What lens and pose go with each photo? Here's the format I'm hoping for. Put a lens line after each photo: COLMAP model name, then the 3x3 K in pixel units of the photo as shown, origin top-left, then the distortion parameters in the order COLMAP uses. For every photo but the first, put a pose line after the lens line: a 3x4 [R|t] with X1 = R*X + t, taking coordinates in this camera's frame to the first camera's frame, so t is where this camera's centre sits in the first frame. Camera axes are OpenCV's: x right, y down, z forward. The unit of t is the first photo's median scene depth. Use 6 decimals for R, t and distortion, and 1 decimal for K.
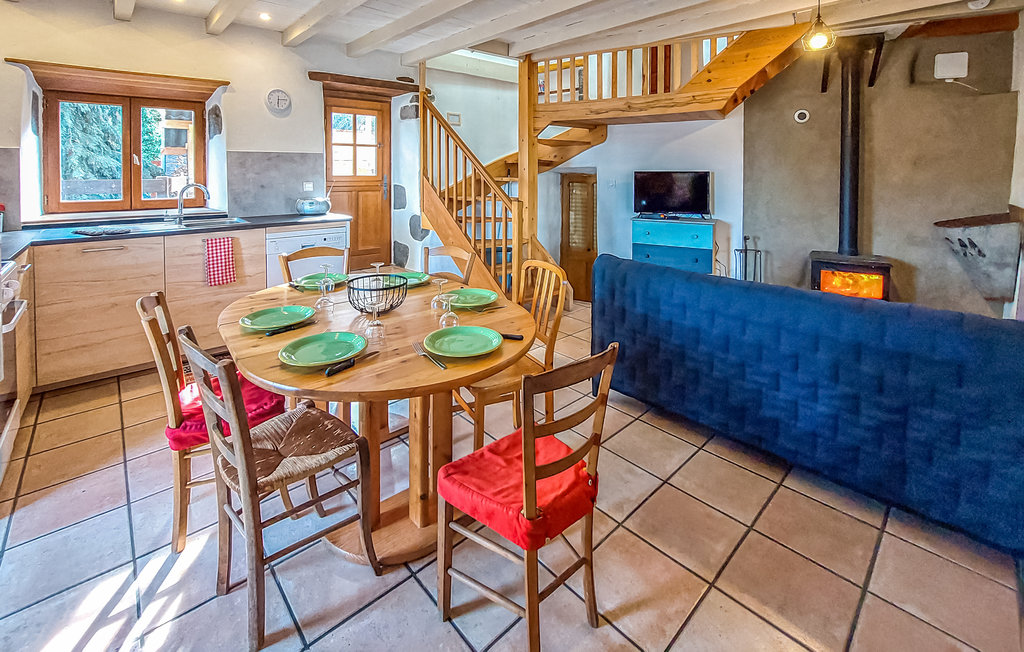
lens RADIAL K [[419.0, 0, 498.2], [0, 419.0, 324.5], [0, 0, 1]] dist [-0.008286, 0.000004]
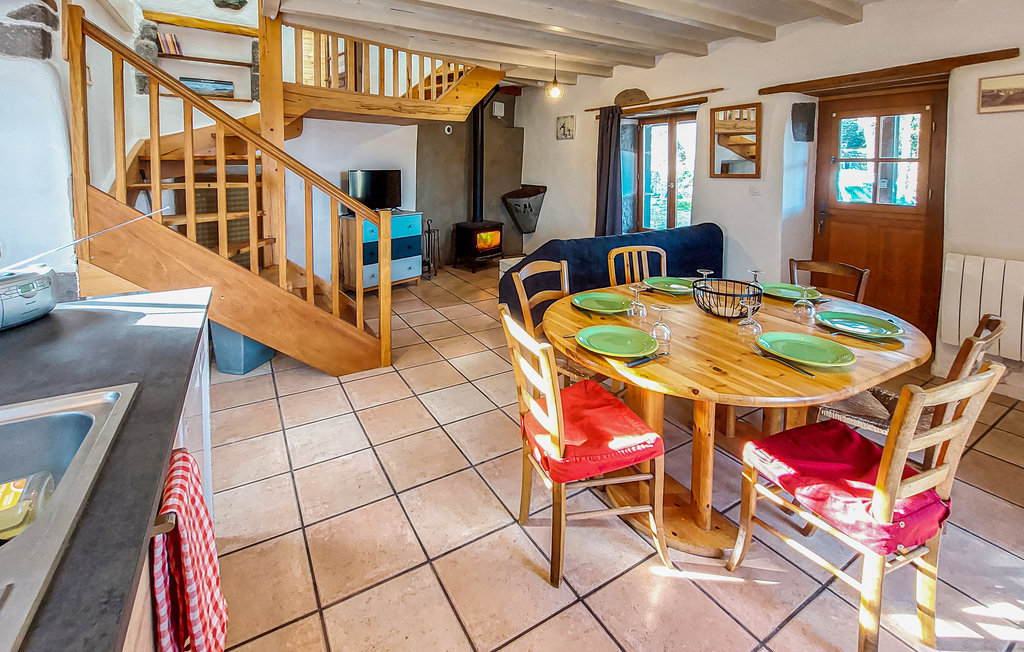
lens RADIAL K [[419.0, 0, 498.2], [0, 419.0, 324.5], [0, 0, 1]] dist [-0.008286, 0.000004]
pose [[0.205218, -0.347016, 0.915132, -0.719652], [0.340505, 0.901934, 0.265653, -0.223629], [-0.917574, 0.257090, 0.303253, 0.581248]]
